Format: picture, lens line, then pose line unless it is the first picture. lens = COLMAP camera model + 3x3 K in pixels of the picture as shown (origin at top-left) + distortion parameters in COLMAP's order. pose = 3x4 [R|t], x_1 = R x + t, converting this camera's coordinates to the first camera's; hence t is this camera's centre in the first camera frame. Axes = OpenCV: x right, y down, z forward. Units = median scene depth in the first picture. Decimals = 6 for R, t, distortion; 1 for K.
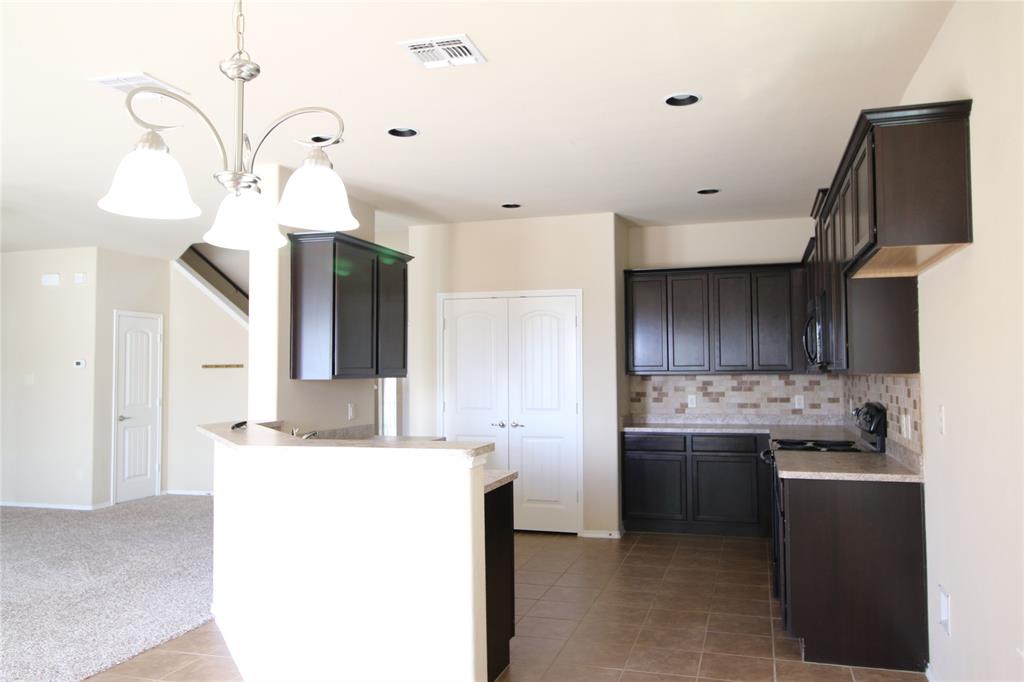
lens RADIAL K [[805.5, 0, 514.7], [0, 805.5, 339.1], [0, 0, 1]] dist [0.009418, -0.003956]
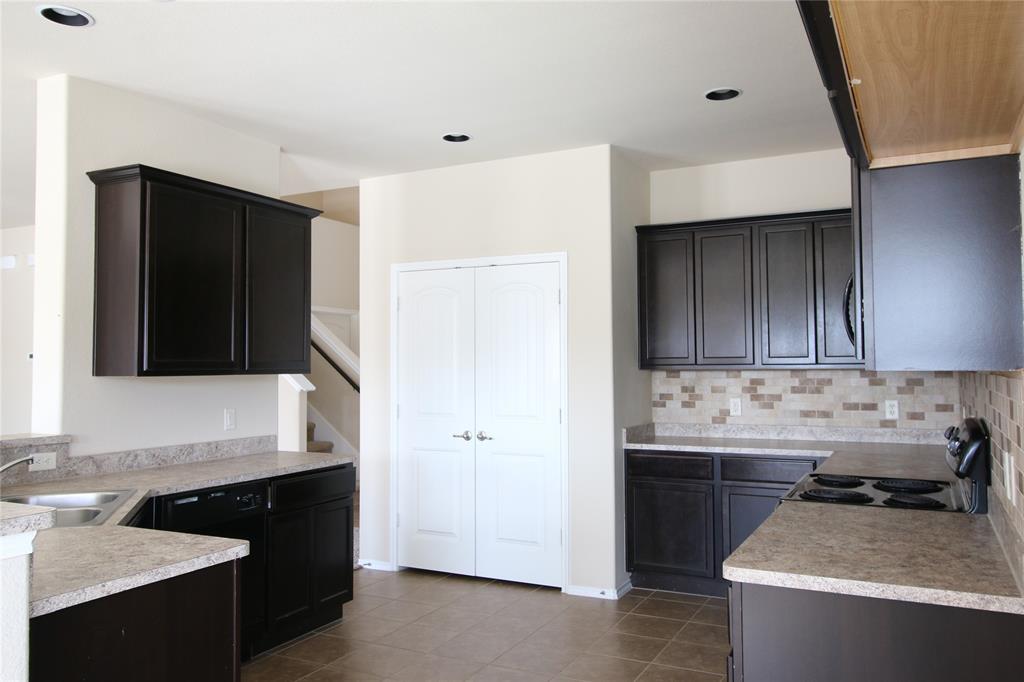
lens RADIAL K [[805.5, 0, 510.6], [0, 805.5, 336.7], [0, 0, 1]] dist [0.009418, -0.003956]
pose [[0.983743, -0.006535, -0.179462, 0.157075], [0.007275, 0.999968, 0.003468, 0.010857], [0.179434, -0.004717, 0.983759, 0.264187]]
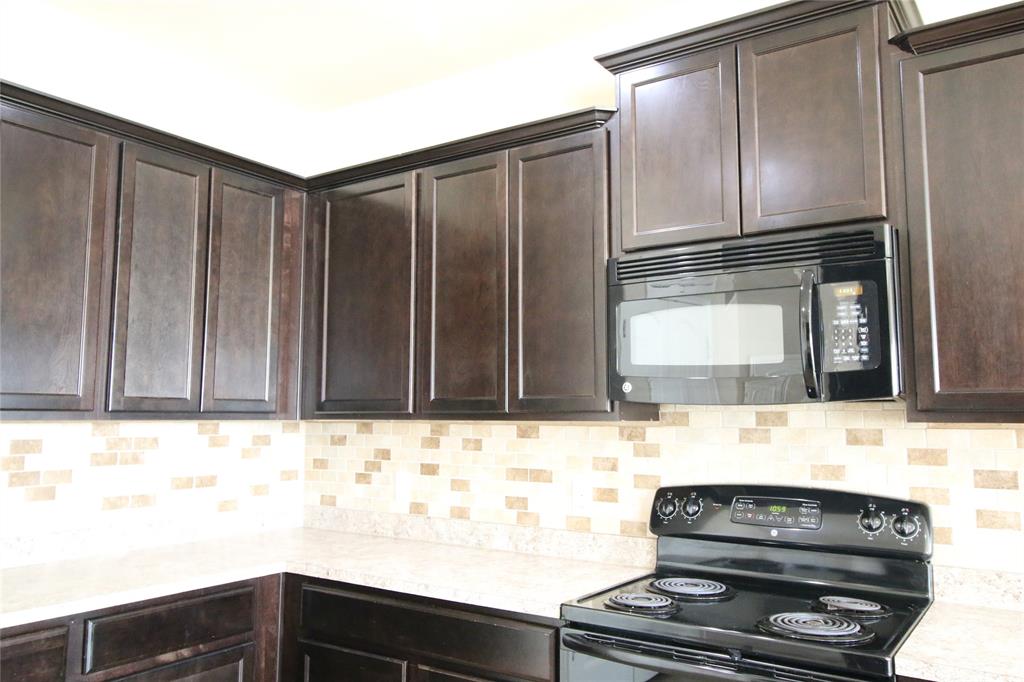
lens RADIAL K [[805.5, 0, 512.4], [0, 805.5, 338.4], [0, 0, 1]] dist [0.009418, -0.003956]
pose [[0.315206, 0.101606, 0.943568, -0.030456], [-0.047763, 0.994691, -0.091155, 0.030975], [-0.947821, -0.016335, 0.318386, 0.709992]]
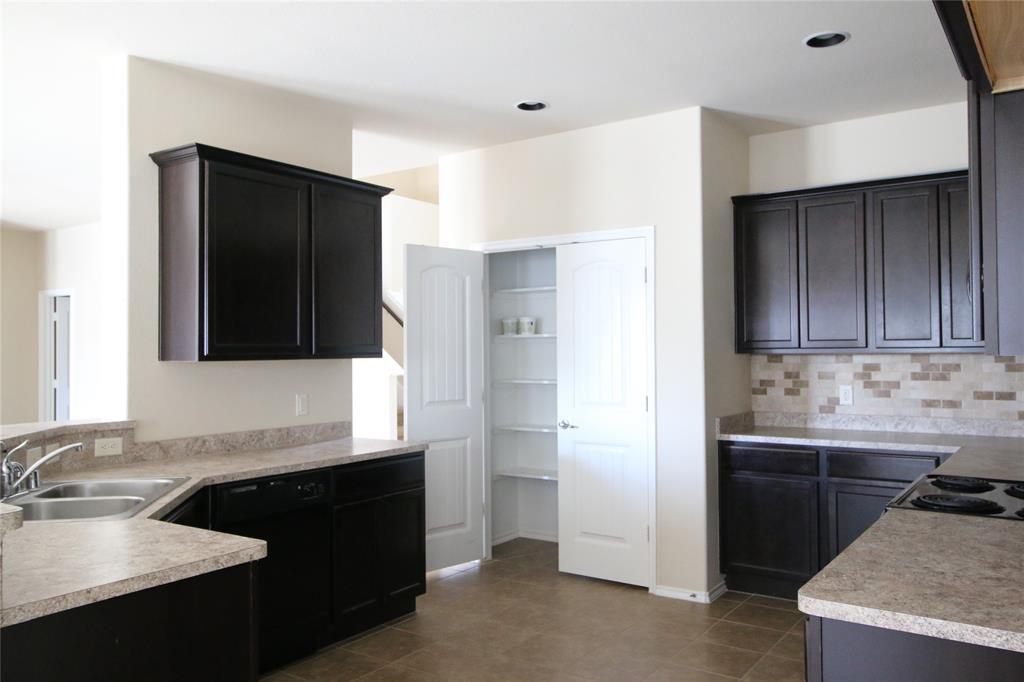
lens RADIAL K [[805.5, 0, 511.4], [0, 805.5, 338.3], [0, 0, 1]] dist [0.009418, -0.003956]
pose [[0.949821, -0.006046, -0.312735, 0.173036], [0.014262, 0.999610, 0.023991, 0.012605], [0.312468, -0.027247, 0.949537, 0.310427]]
